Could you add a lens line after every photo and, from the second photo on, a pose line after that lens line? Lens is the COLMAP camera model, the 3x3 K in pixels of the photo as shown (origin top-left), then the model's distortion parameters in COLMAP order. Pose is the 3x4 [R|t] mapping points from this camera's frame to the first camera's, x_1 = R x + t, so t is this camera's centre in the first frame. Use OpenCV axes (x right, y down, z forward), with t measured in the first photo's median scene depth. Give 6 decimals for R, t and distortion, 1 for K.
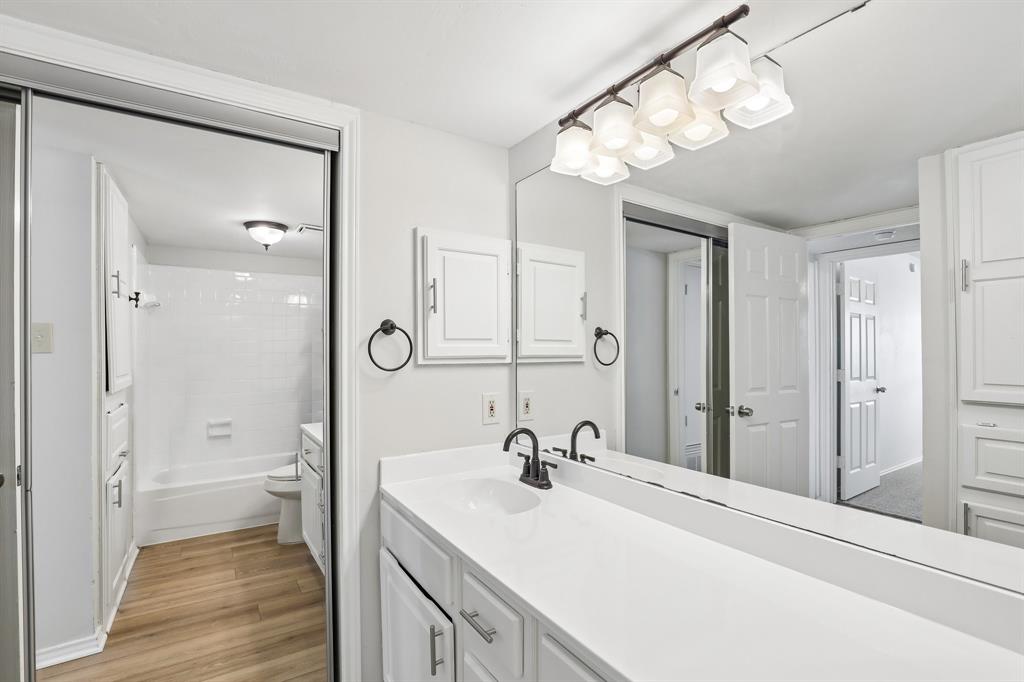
lens RADIAL K [[472.4, 0, 513.5], [0, 472.4, 349.6], [0, 0, 1]] dist [-0.031199, 0.005558]
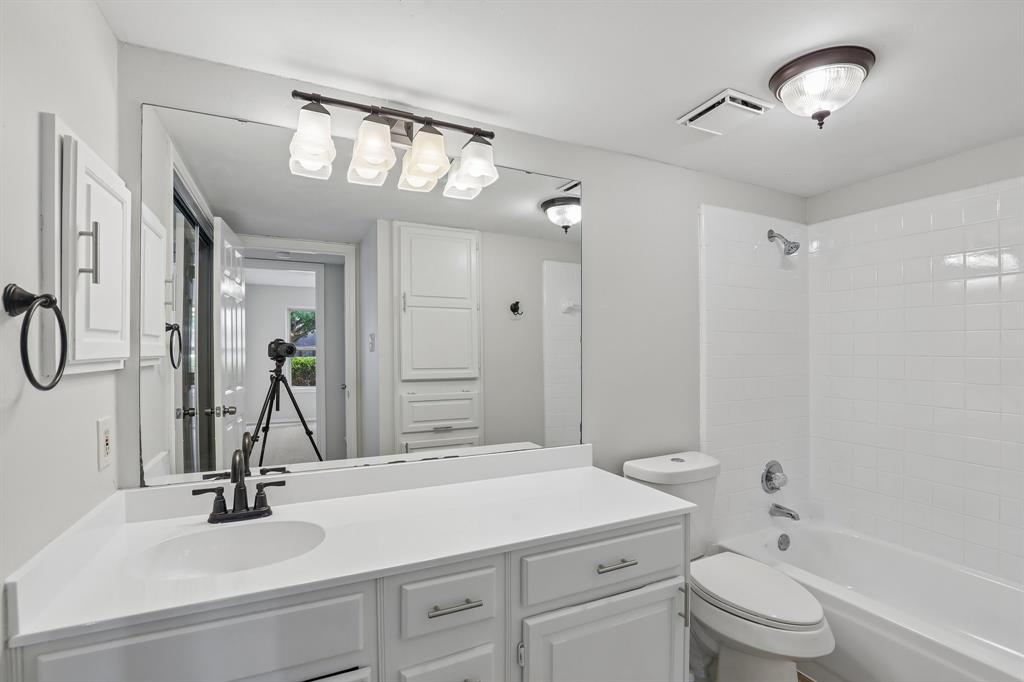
lens RADIAL K [[472.4, 0, 507.9], [0, 472.4, 340.9], [0, 0, 1]] dist [-0.031199, 0.005558]
pose [[0.138631, 0.014727, 0.990235, -0.623910], [0.001910, 0.999884, -0.015138, 0.001409], [-0.990342, 0.003990, 0.138586, 0.419735]]
